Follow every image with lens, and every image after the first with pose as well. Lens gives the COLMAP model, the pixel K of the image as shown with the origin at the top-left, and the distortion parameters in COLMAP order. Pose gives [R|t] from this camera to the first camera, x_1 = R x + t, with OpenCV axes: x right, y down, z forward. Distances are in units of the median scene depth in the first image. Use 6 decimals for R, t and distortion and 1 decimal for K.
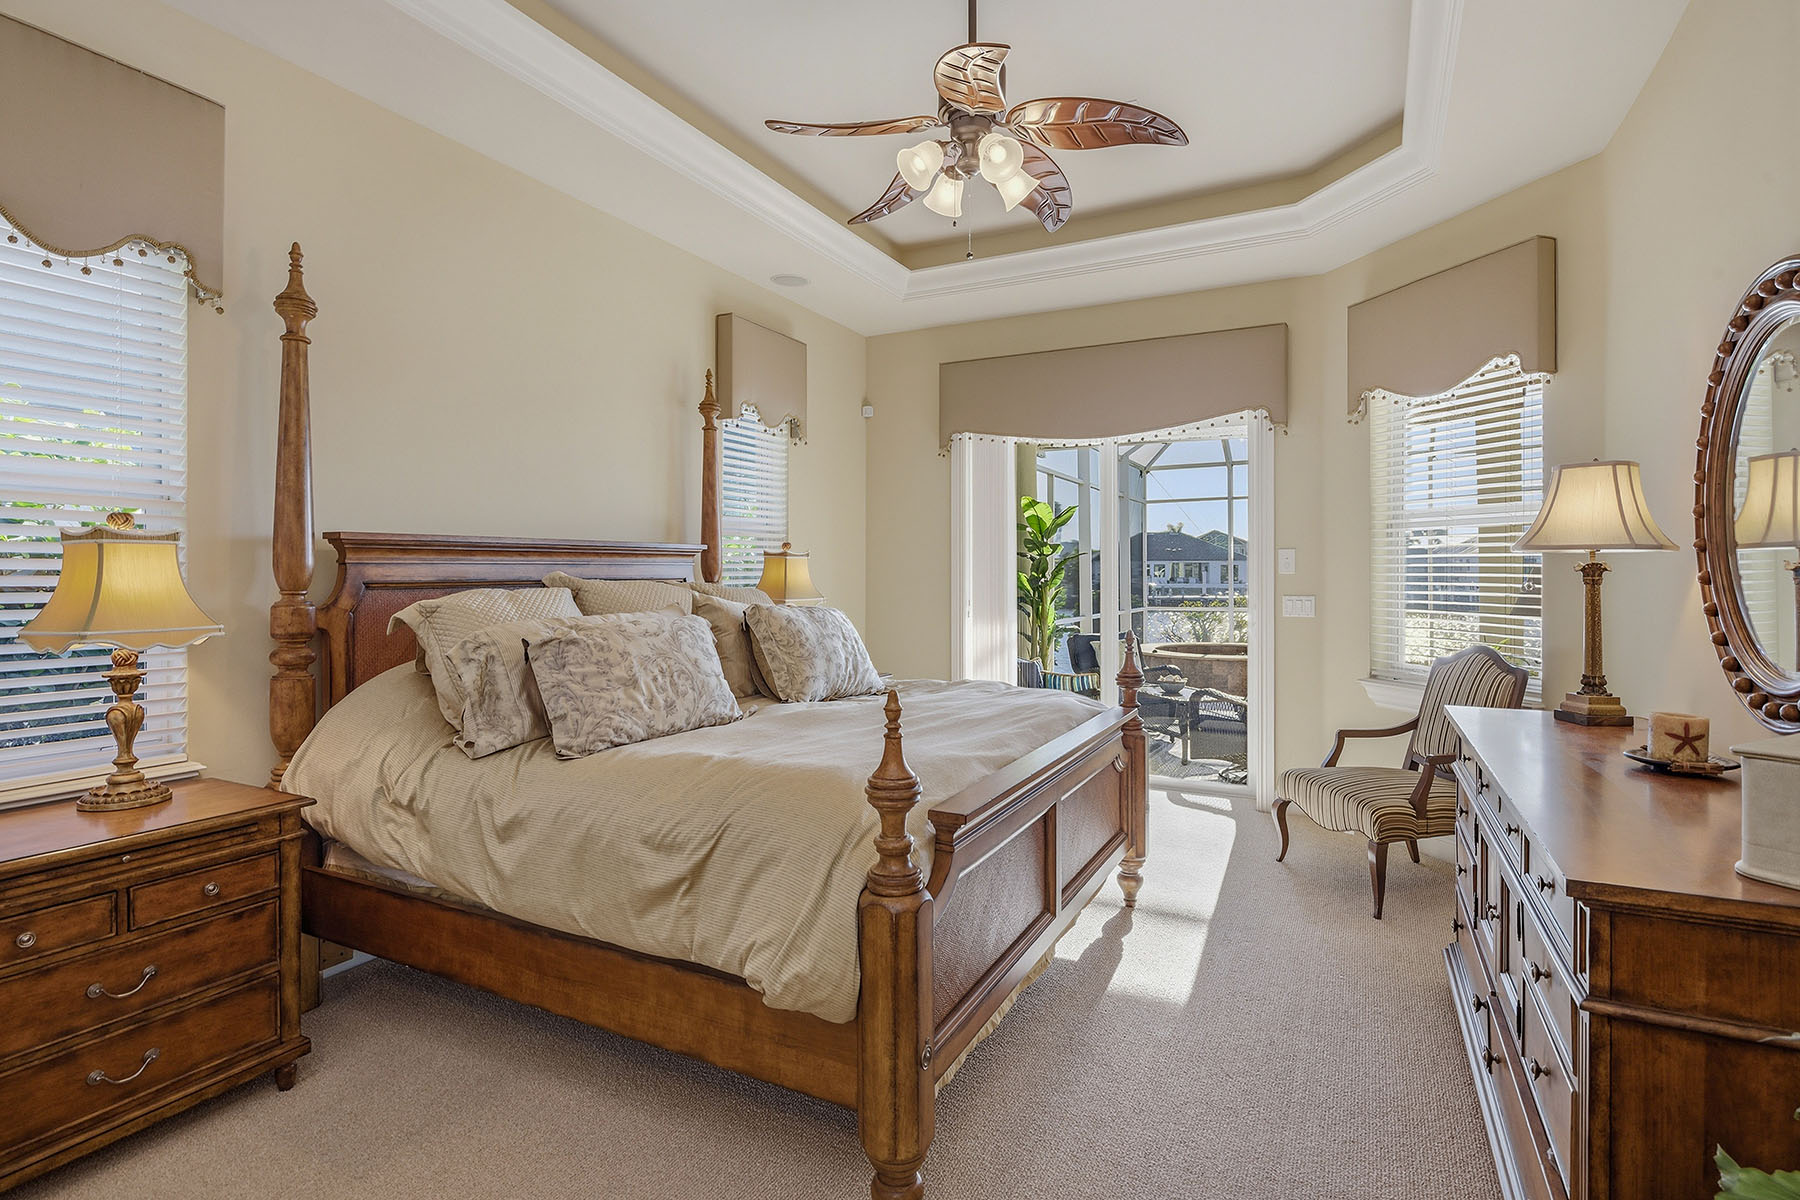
lens RADIAL K [[876.7, 0, 906.2], [0, 876.7, 587.5], [0, 0, 1]] dist [0.000525, -0.000203]
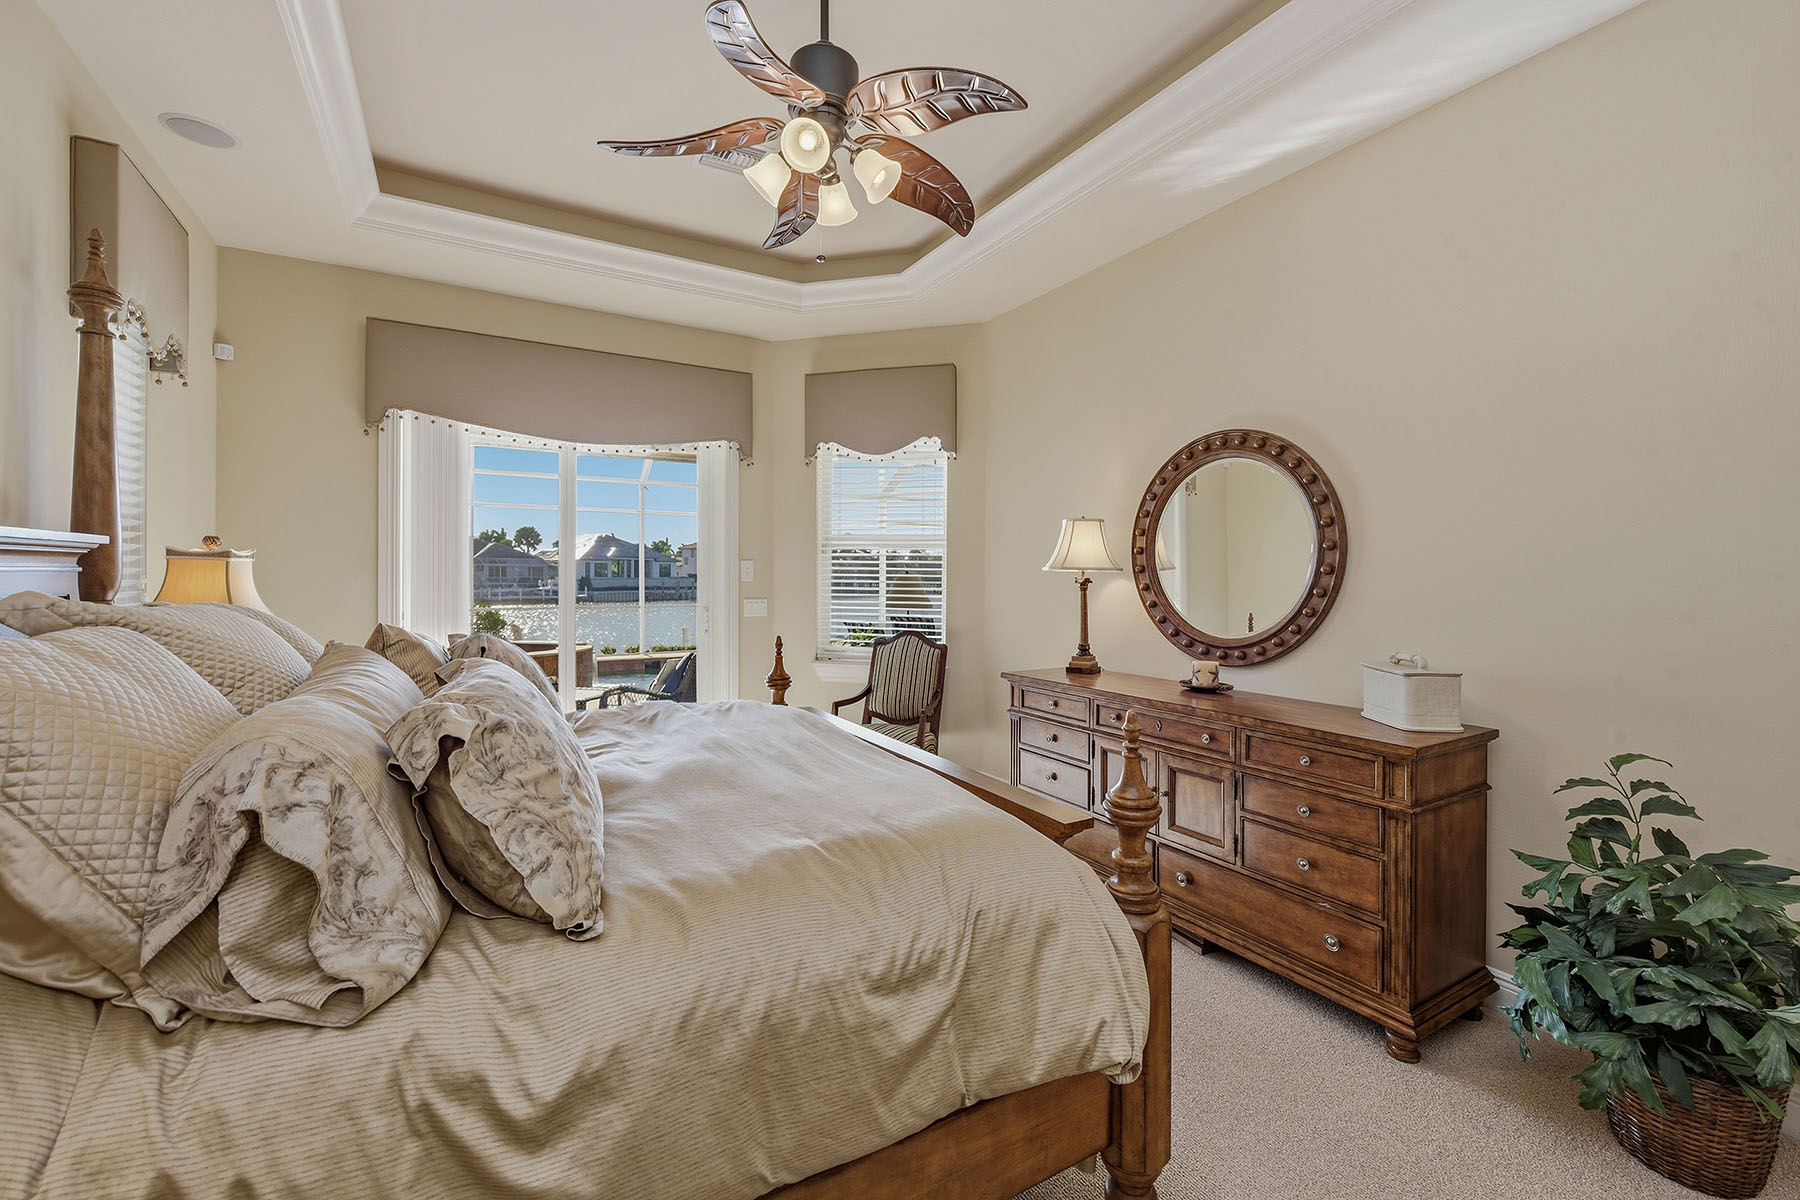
lens RADIAL K [[745.2, 0, 901.4], [0, 745.2, 584.9], [0, 0, 1]] dist [0.000609, -0.001809]
pose [[0.539763, -0.009717, 0.841761, -0.349413], [0.009993, 0.999937, 0.005135, -0.014466], [-0.841758, 0.005640, 0.539826, 0.296311]]
